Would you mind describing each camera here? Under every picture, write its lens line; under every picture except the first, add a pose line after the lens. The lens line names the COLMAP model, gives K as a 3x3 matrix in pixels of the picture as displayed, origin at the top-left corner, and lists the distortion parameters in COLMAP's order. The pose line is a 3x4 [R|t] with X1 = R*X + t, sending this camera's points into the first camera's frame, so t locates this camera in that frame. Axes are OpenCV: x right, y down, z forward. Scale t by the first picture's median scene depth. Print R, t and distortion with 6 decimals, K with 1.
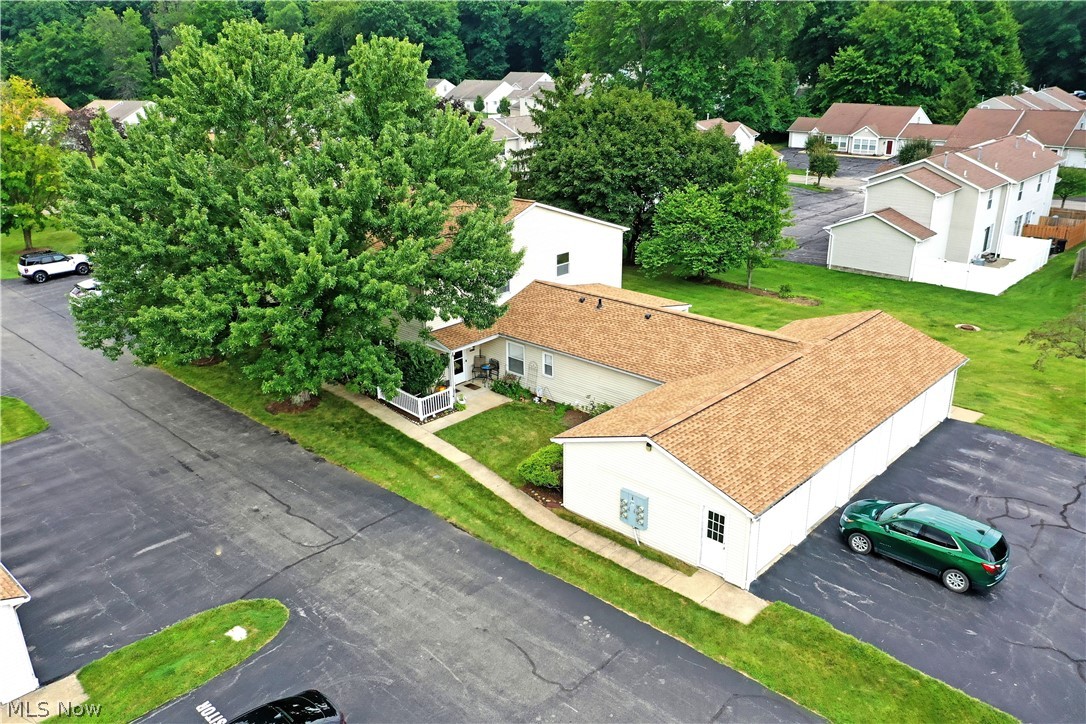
lens RADIAL K [[868.6, 0, 543.0], [0, 868.6, 362.0], [0, 0, 1]] dist [0.027247, 0.012536]
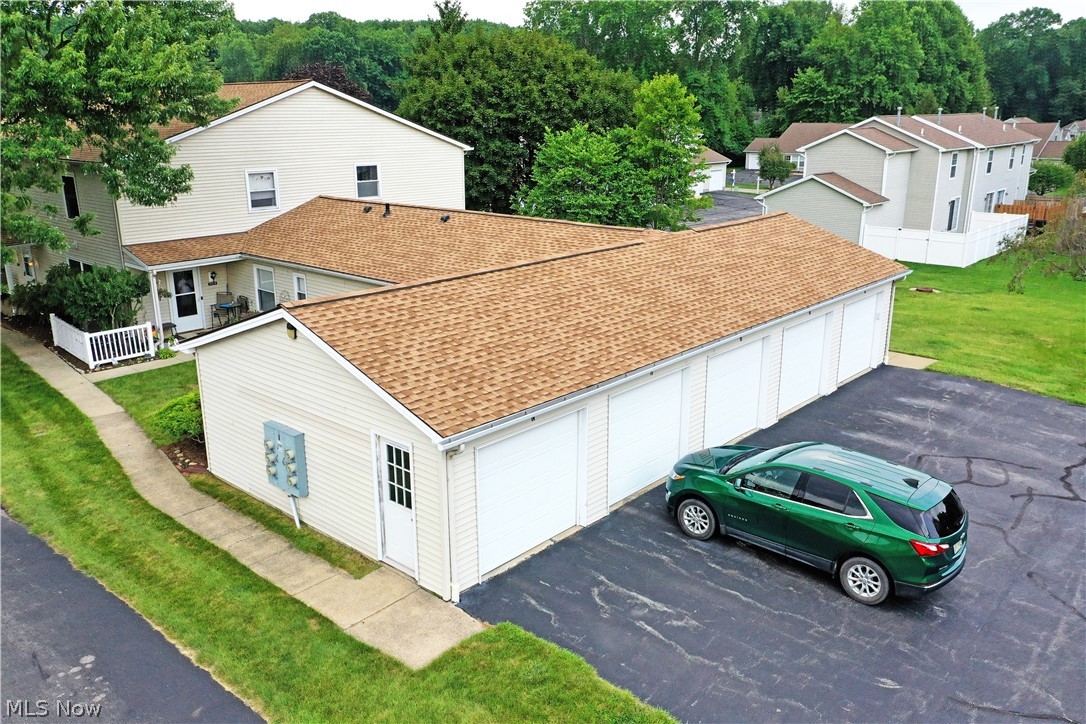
lens RADIAL K [[868.6, 0, 543.0], [0, 868.6, 362.0], [0, 0, 1]] dist [0.027247, 0.012536]
pose [[0.999861, 0.004066, 0.016194, 0.195021], [-0.002835, 0.997153, -0.075357, 0.114253], [-0.016454, 0.075301, 0.997025, 0.346219]]
